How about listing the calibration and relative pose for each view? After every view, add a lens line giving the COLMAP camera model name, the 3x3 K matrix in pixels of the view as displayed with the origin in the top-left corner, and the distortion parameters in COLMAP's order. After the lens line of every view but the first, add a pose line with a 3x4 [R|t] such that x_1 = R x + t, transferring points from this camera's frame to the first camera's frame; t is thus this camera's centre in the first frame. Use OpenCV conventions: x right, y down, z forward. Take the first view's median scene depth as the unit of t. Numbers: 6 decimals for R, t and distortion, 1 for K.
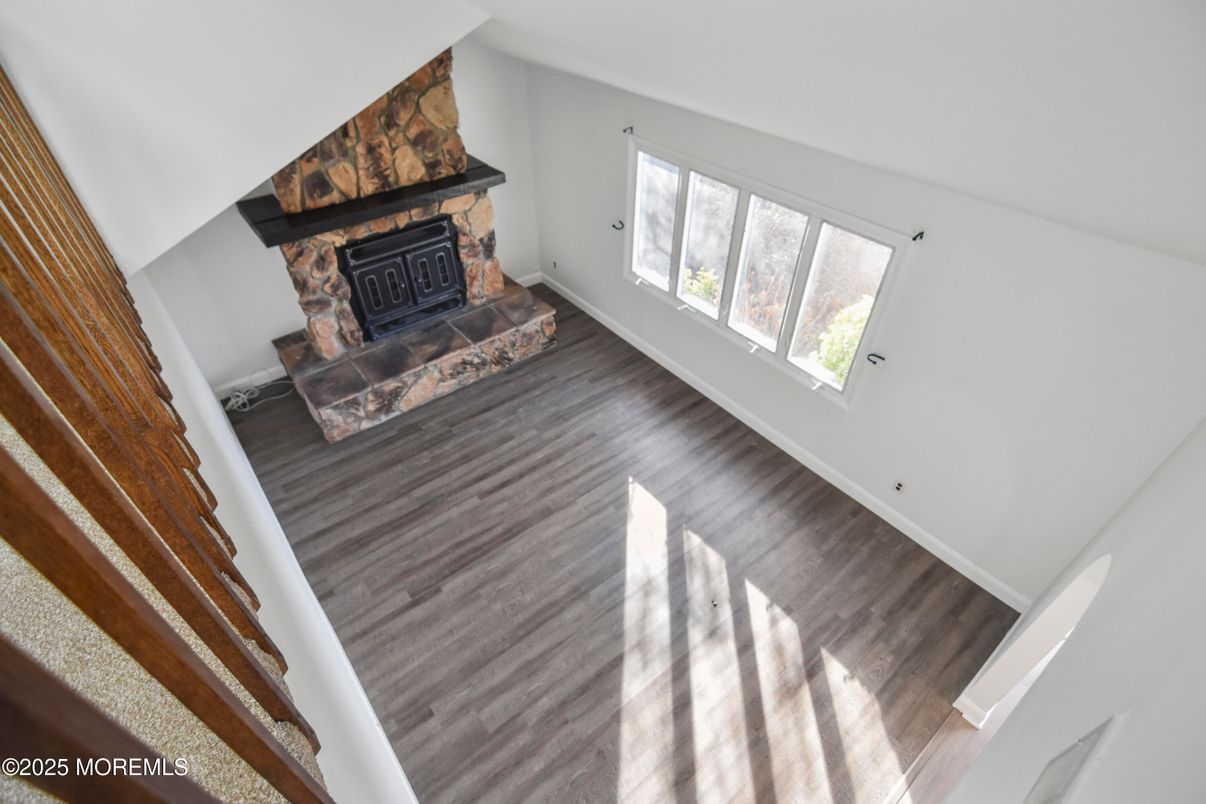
lens RADIAL K [[583.0, 0, 604.1], [0, 583.0, 401.6], [0, 0, 1]] dist [-0.001116, 0.002175]
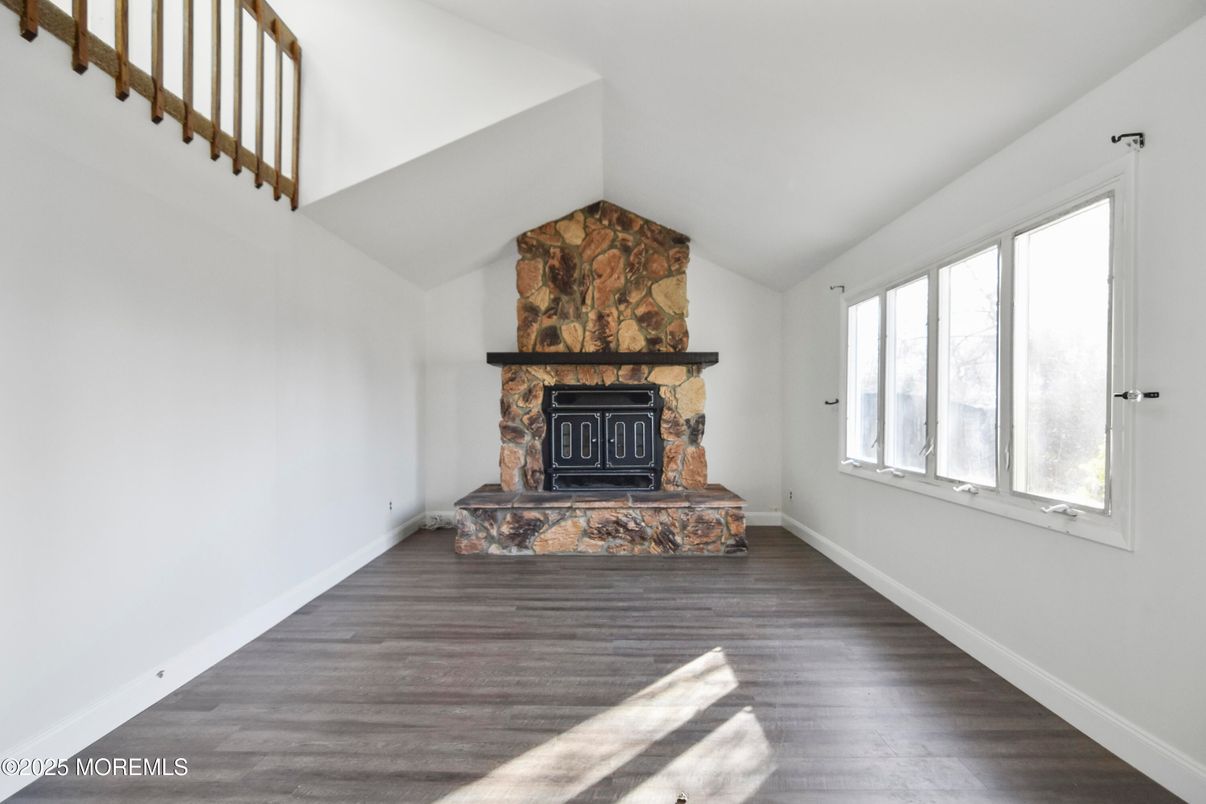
lens RADIAL K [[607.0, 0, 603.0], [0, 607.0, 402.0], [0, 0, 1]] dist [0.000147, 0.000453]
pose [[0.774134, -0.010179, -0.632940, 0.337335], [-0.411192, 0.752118, -0.515015, 0.290299], [0.481288, 0.658950, 0.578054, 0.374226]]
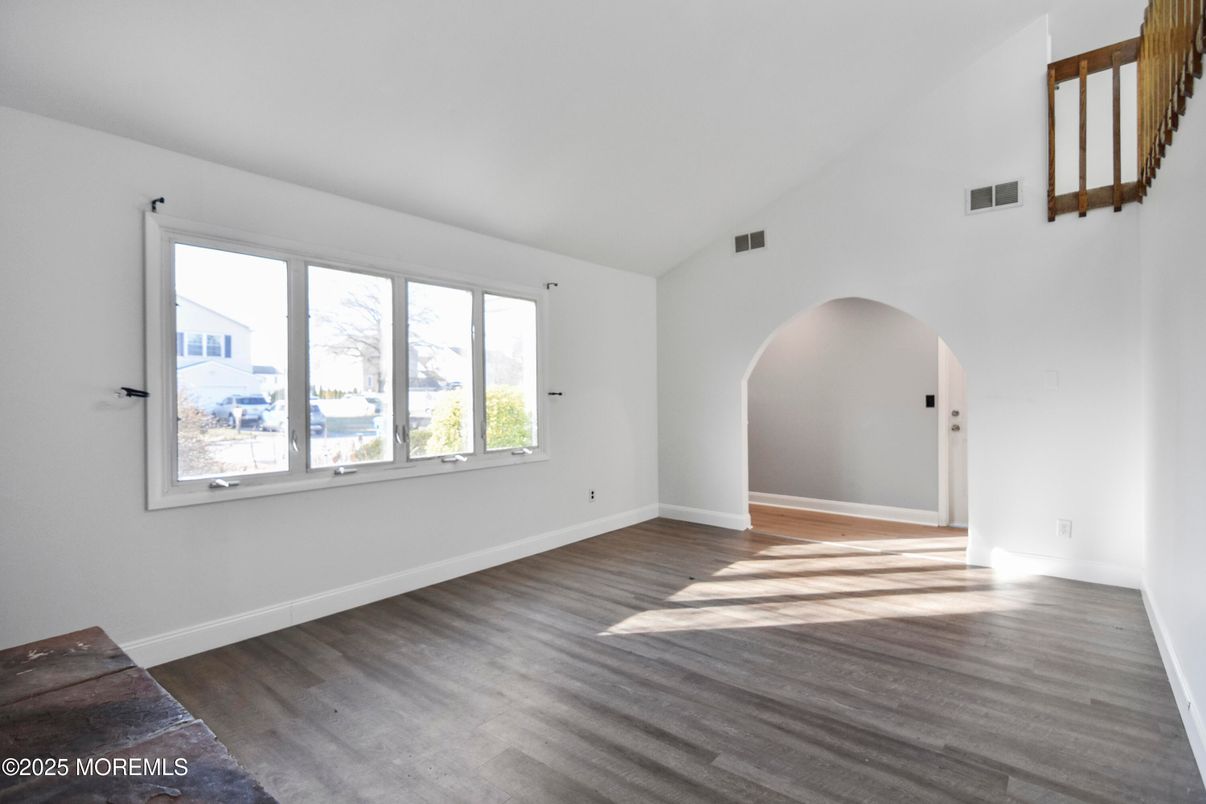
lens RADIAL K [[591.6, 0, 607.3], [0, 591.6, 396.6], [0, 0, 1]] dist [-0.000542, 0.000365]
pose [[-0.220276, -0.007107, 0.975412, -0.557315], [0.637493, 0.755818, 0.149471, -0.137186], [-0.738296, 0.654743, -0.161958, 0.853508]]
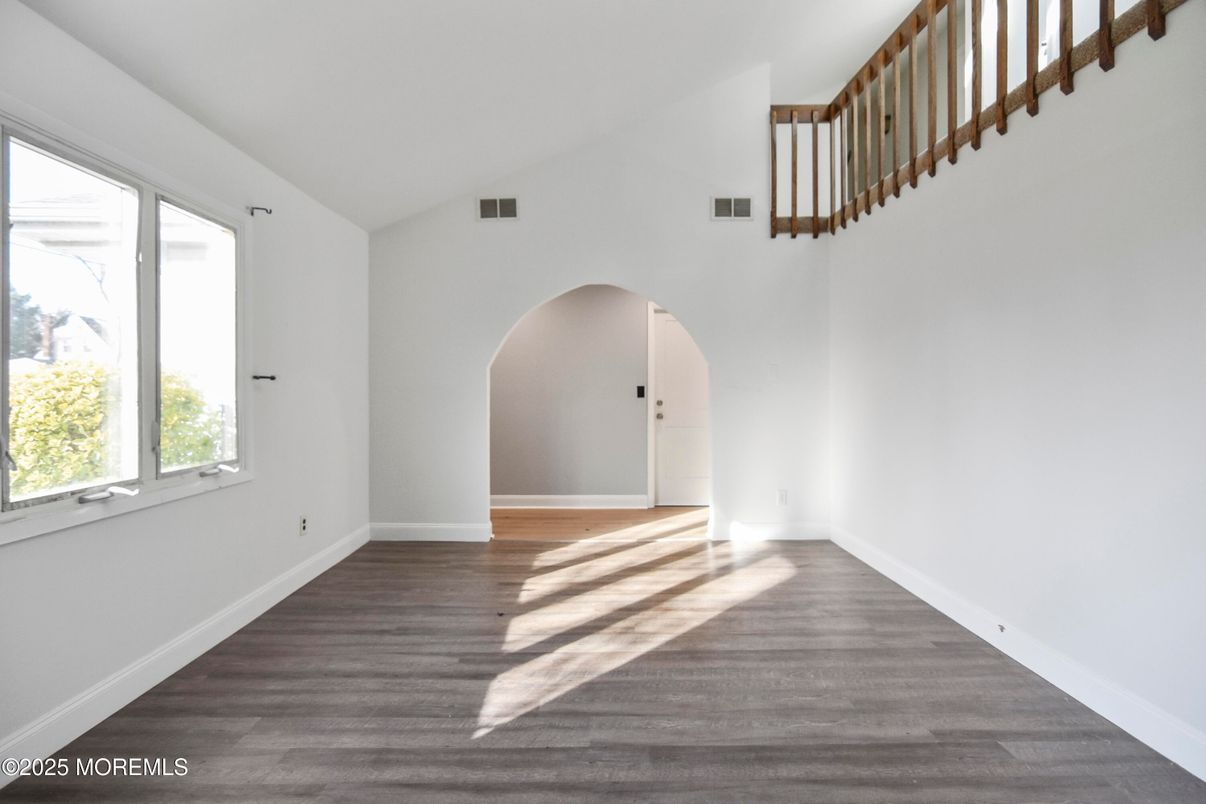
lens RADIAL K [[591.7, 0, 606.5], [0, 591.7, 382.7], [0, 0, 1]] dist [-0.001077, 0.000531]
pose [[-0.791407, 0.001302, 0.611288, -0.286636], [0.394148, 0.765452, 0.508656, -0.218751], [-0.467249, 0.643492, -0.606297, 0.966292]]
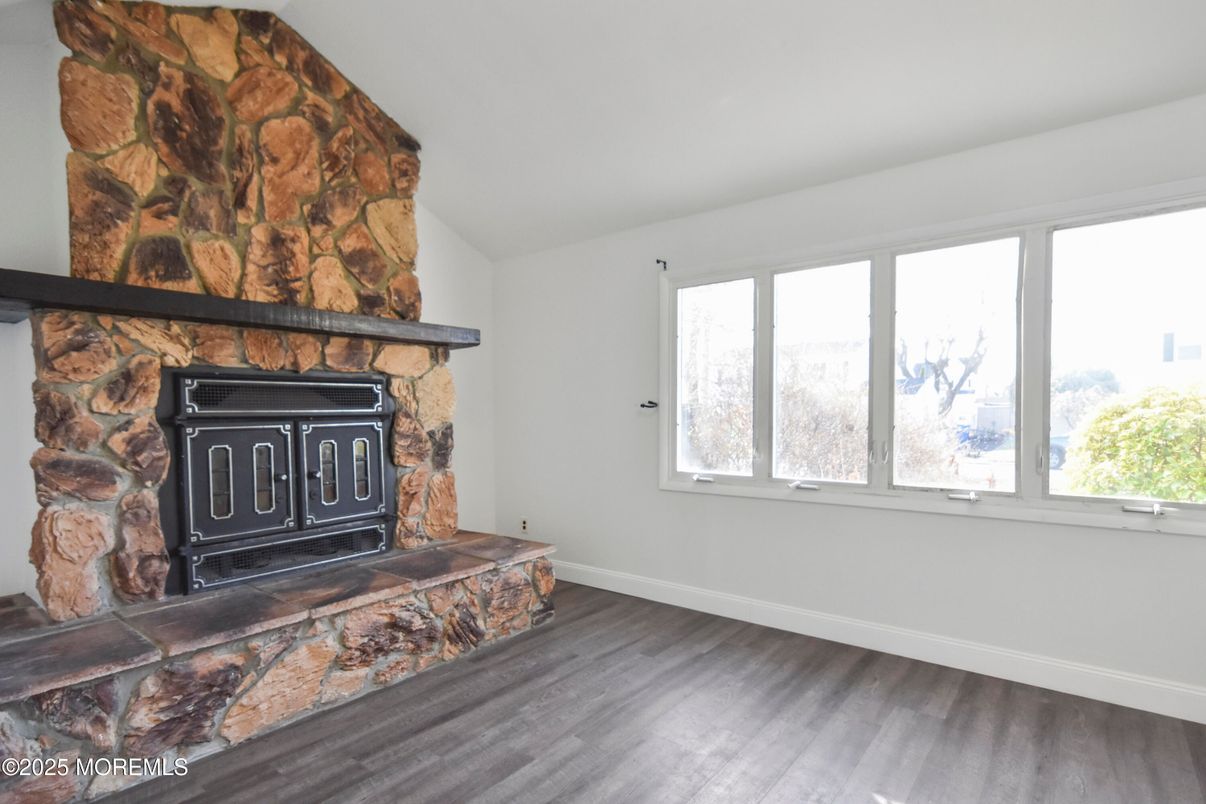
lens RADIAL K [[612.9, 0, 602.4], [0, 612.9, 432.4], [0, 0, 1]] dist [-0.002284, 0.002457]
pose [[0.975773, -0.018184, 0.218029, -0.192679], [0.151209, 0.776283, -0.611981, 0.150906], [-0.158124, 0.630123, 0.760225, 0.532826]]
